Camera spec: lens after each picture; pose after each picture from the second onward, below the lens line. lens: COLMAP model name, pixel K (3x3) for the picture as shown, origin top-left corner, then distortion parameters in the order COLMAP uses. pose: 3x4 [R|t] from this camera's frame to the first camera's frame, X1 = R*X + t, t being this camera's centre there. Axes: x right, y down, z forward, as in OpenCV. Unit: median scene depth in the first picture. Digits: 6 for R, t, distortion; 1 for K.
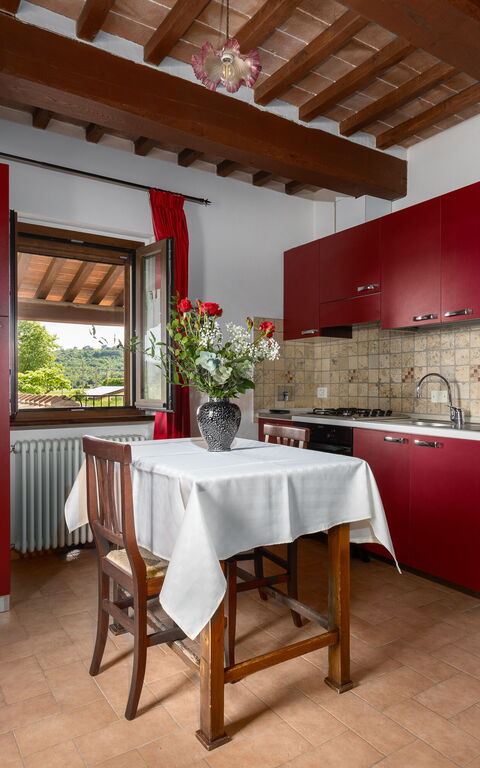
lens RADIAL K [[517.6, 0, 240.7], [0, 517.6, 383.4], [0, 0, 1]] dist [0.040961, -0.004883]
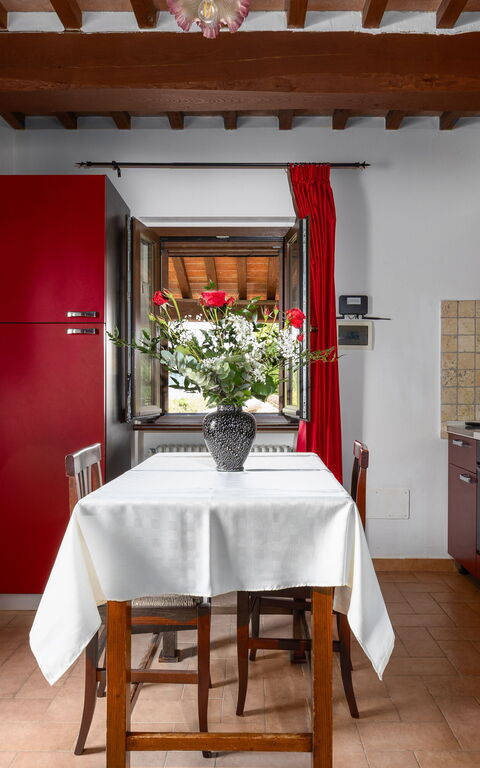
lens RADIAL K [[565.9, 0, 240.7], [0, 565.9, 385.5], [0, 0, 1]] dist [0.004418, 0.009352]
pose [[0.837772, -0.002998, -0.546012, 0.336945], [0.001419, 0.999994, -0.003314, 0.000096], [0.546019, 0.002002, 0.837771, 0.192405]]
